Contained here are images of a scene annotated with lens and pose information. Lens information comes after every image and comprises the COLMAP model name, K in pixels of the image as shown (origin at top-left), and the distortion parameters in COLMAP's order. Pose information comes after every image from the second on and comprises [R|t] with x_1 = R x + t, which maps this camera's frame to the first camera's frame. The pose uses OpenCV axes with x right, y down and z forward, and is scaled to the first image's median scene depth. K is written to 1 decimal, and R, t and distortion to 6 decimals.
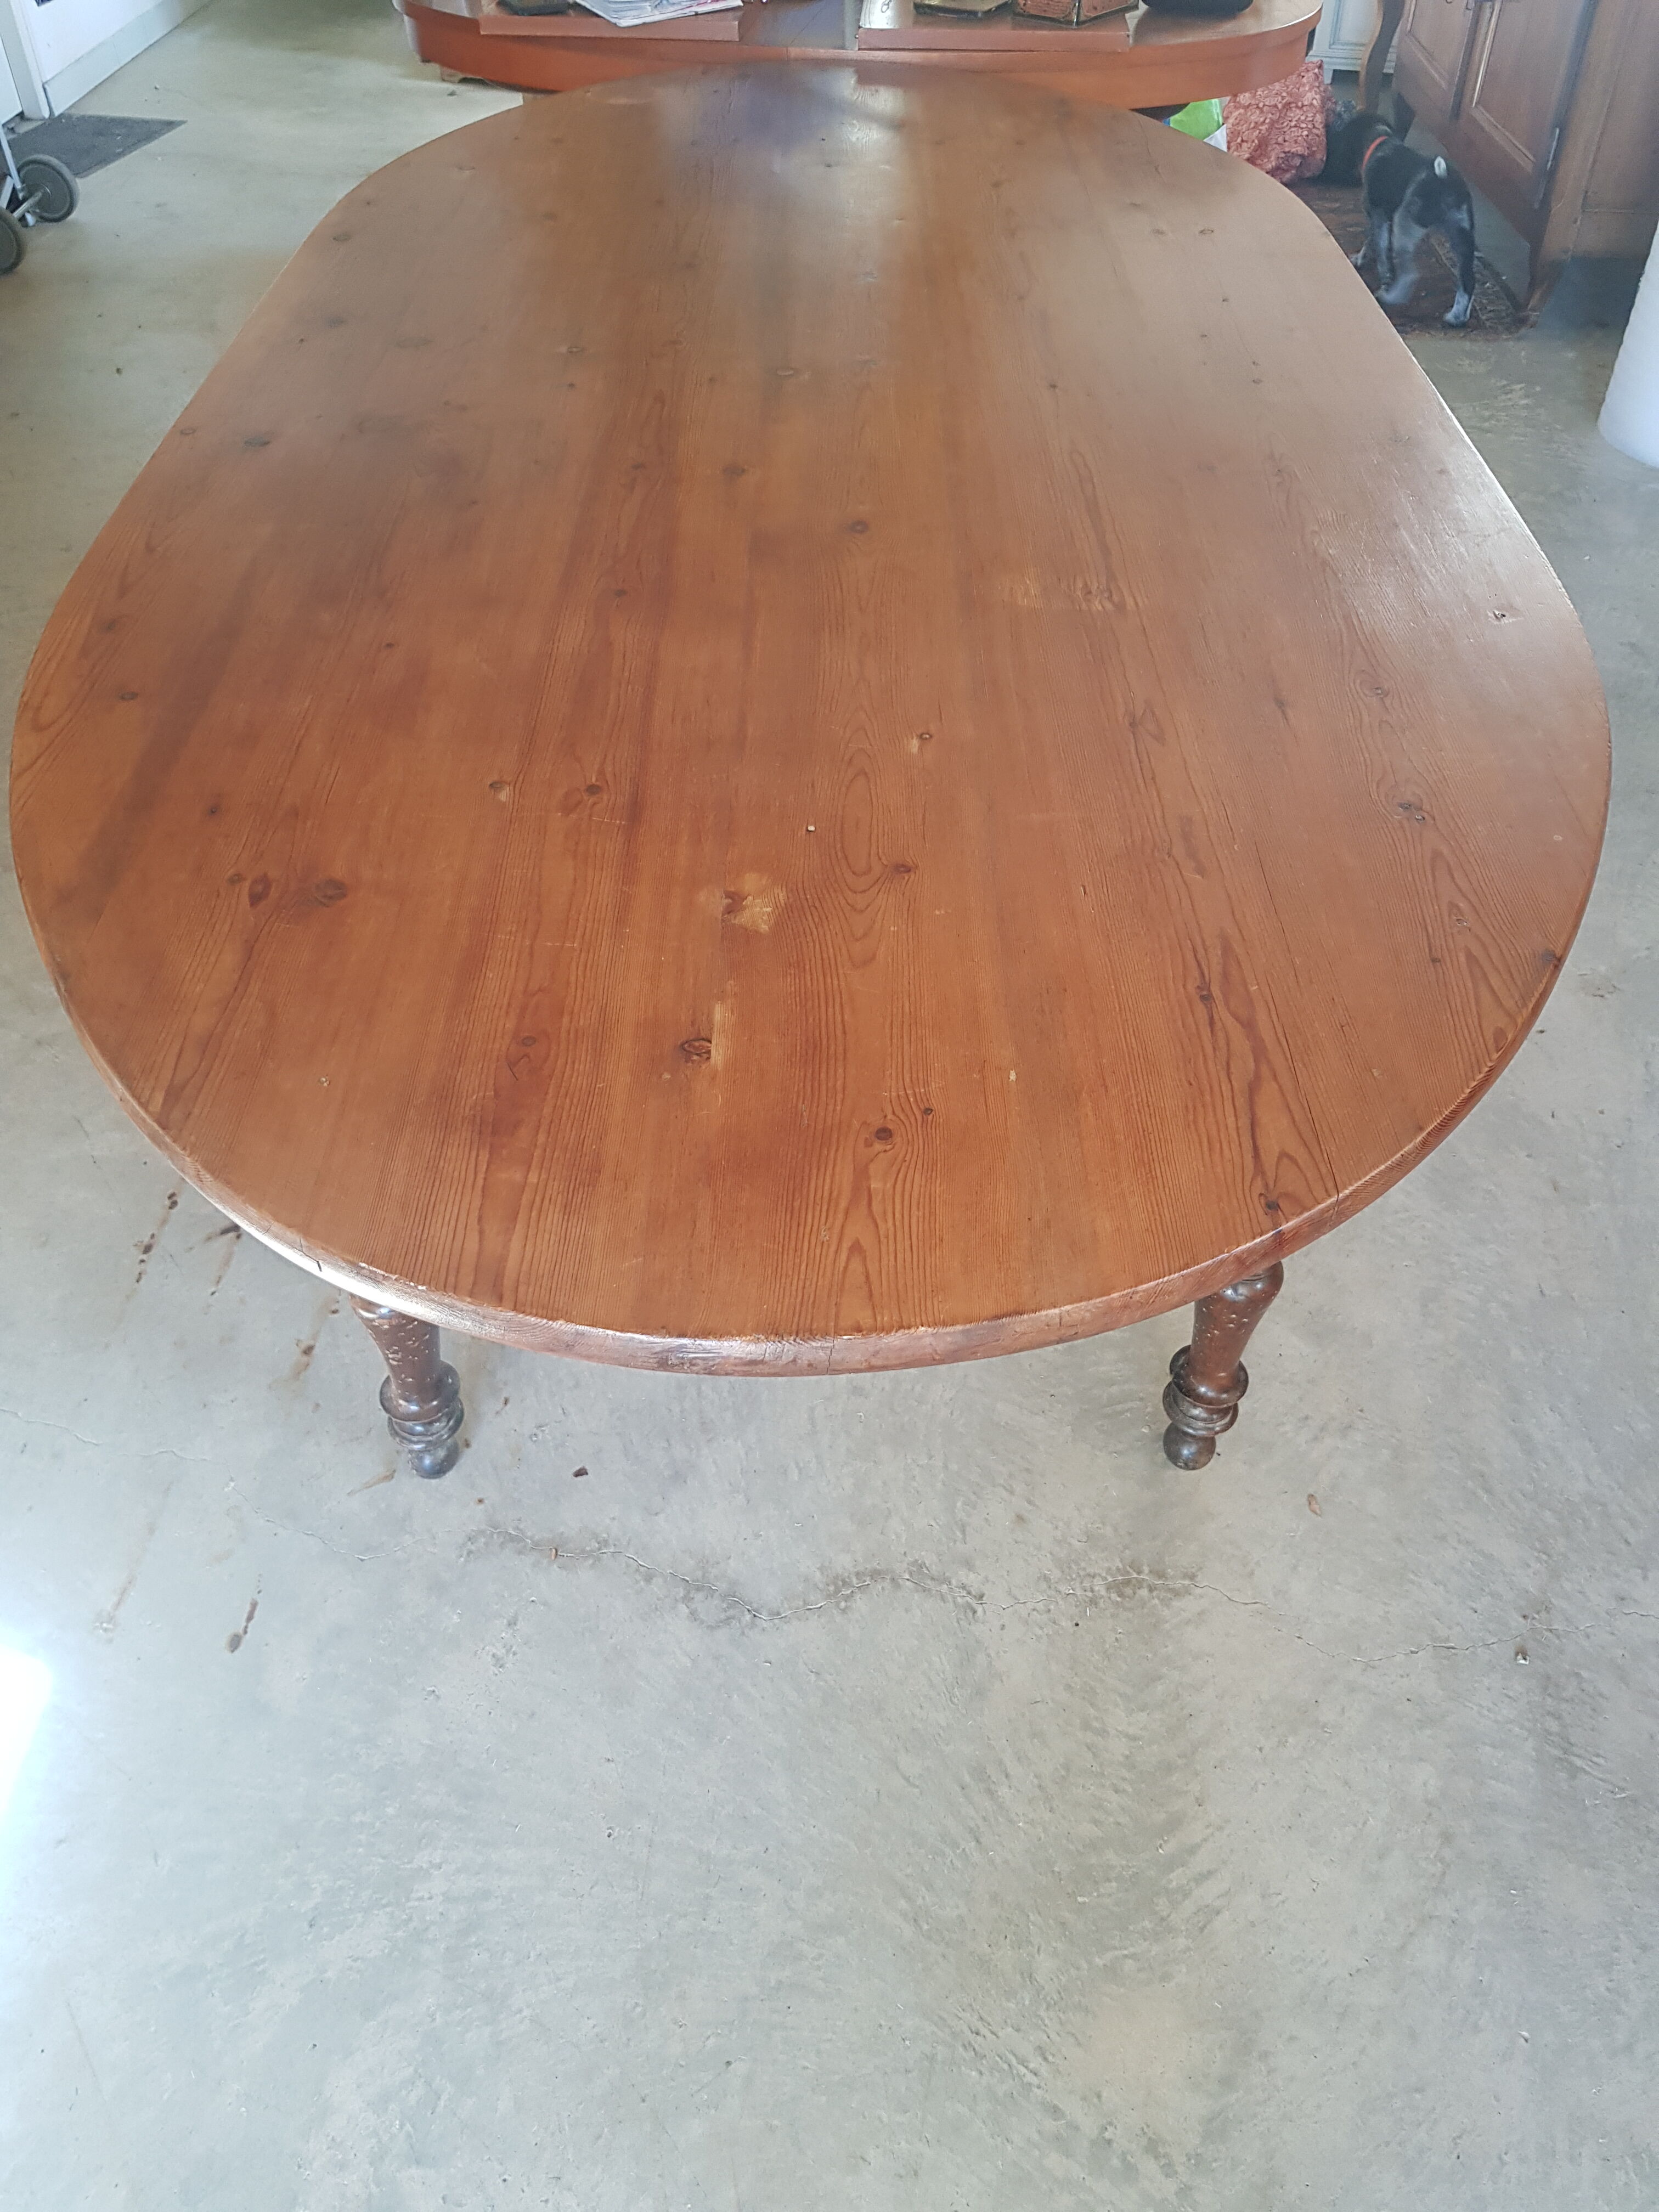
lens RADIAL K [[1733.5, 0, 856.8], [0, 1733.5, 1095.2], [0, 0, 1]] dist [0.053003, -0.099801]
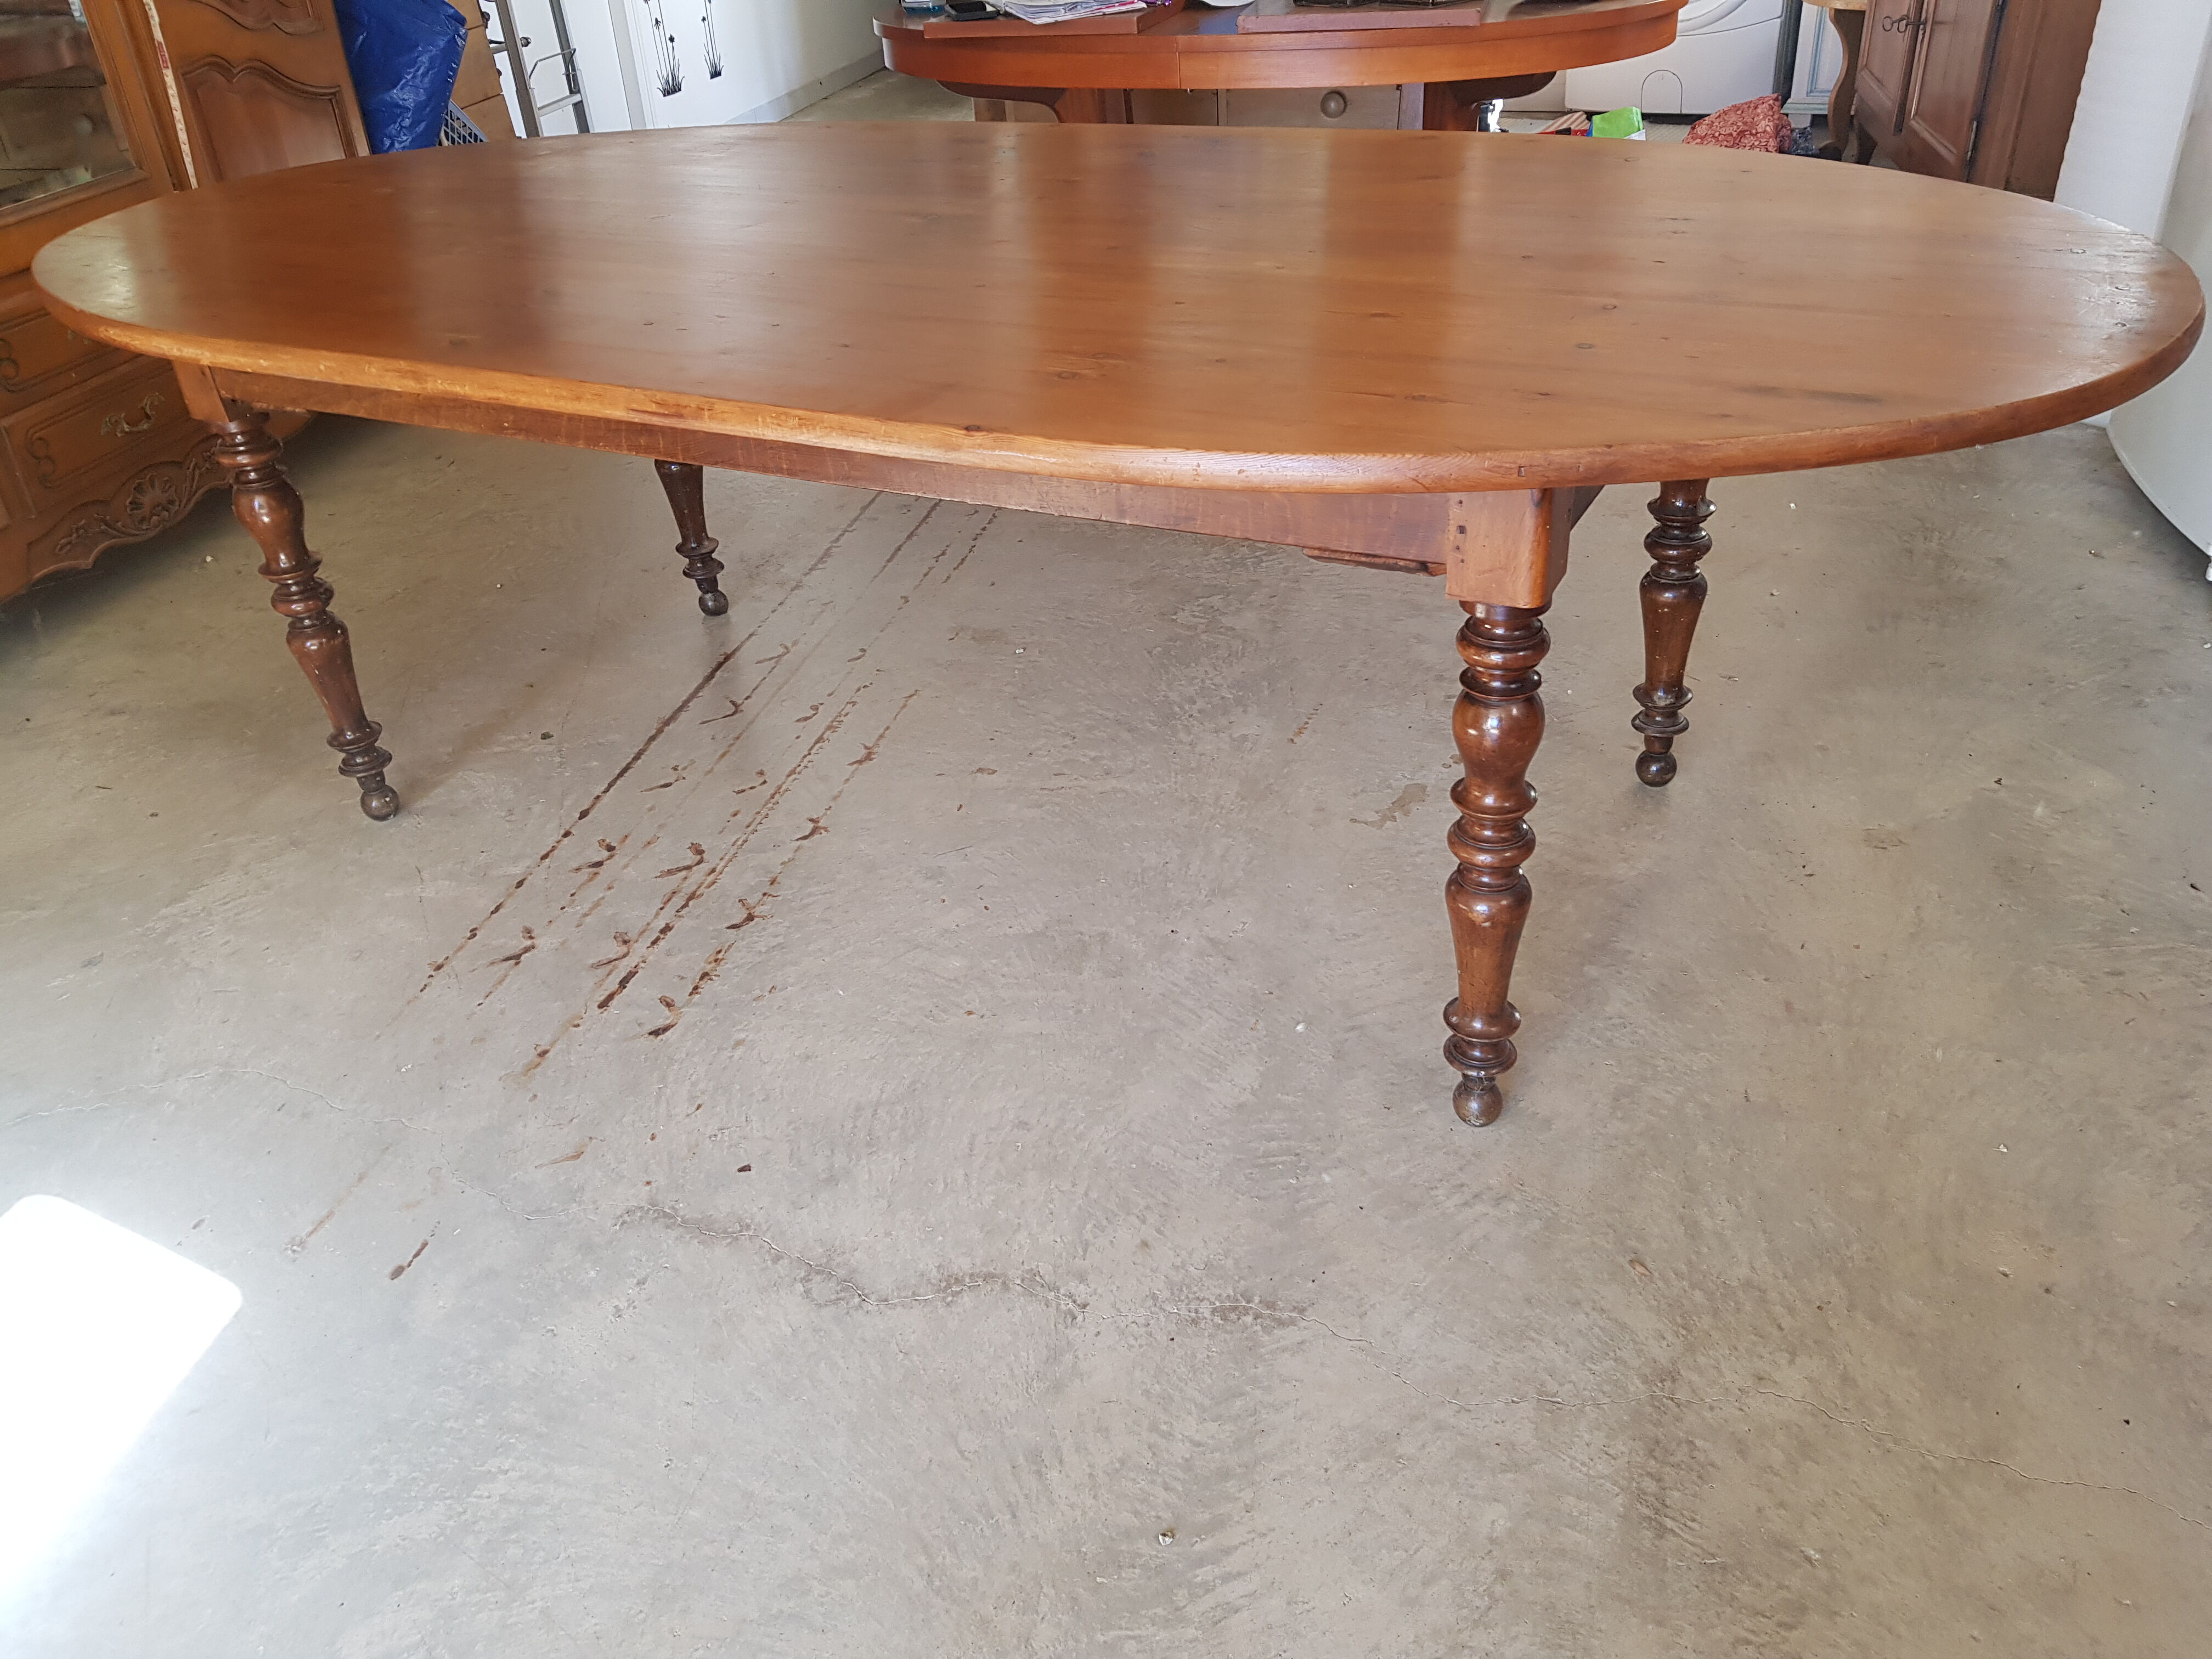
lens RADIAL K [[1733.5, 0, 1099.4], [0, 1733.5, 801.9], [0, 0, 1]] dist [0.053003, -0.099801]
pose [[0.980328, 0.045479, -0.192066, 0.244853], [-0.083286, 0.977532, -0.193635, 0.187546], [0.178945, 0.205822, 0.962089, -0.018876]]
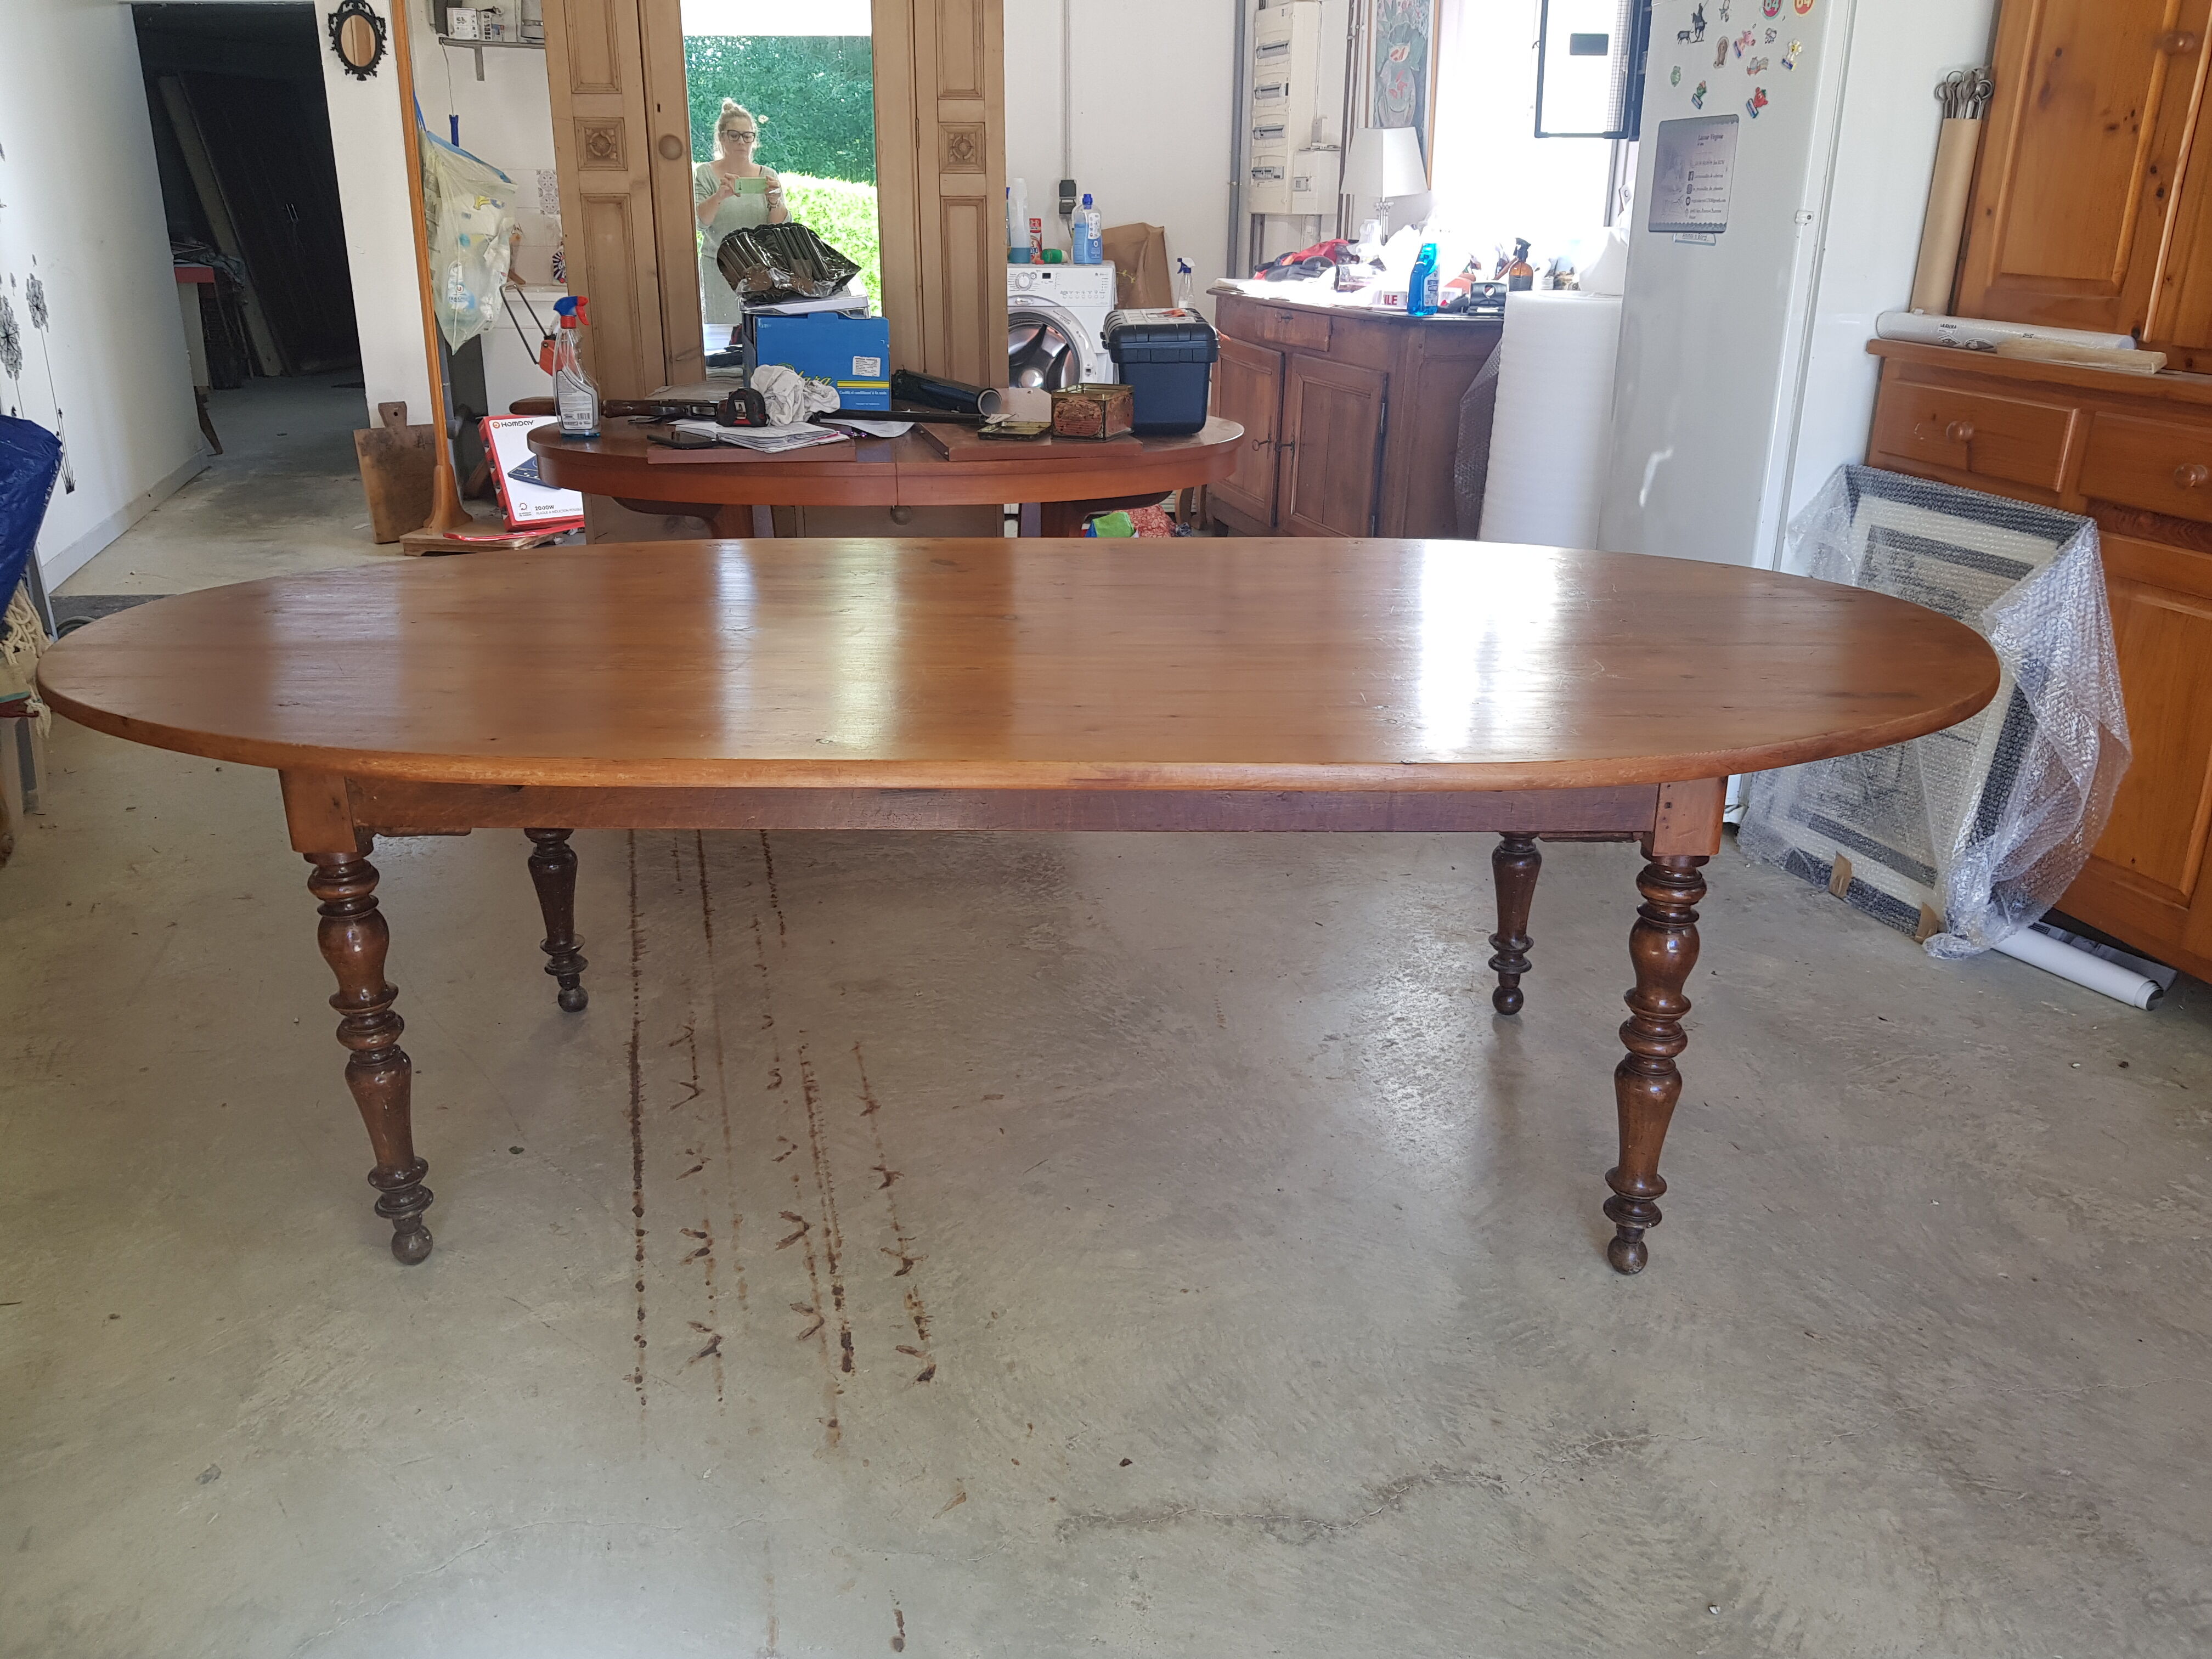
lens RADIAL K [[1733.5, 0, 1084.4], [0, 1733.5, 807.7], [0, 0, 1]] dist [0.053003, -0.099801]
pose [[0.959080, -0.092446, 0.267618, -0.452151], [0.189206, 0.912425, -0.362879, 0.236783], [-0.210635, 0.398665, 0.892580, -0.177067]]
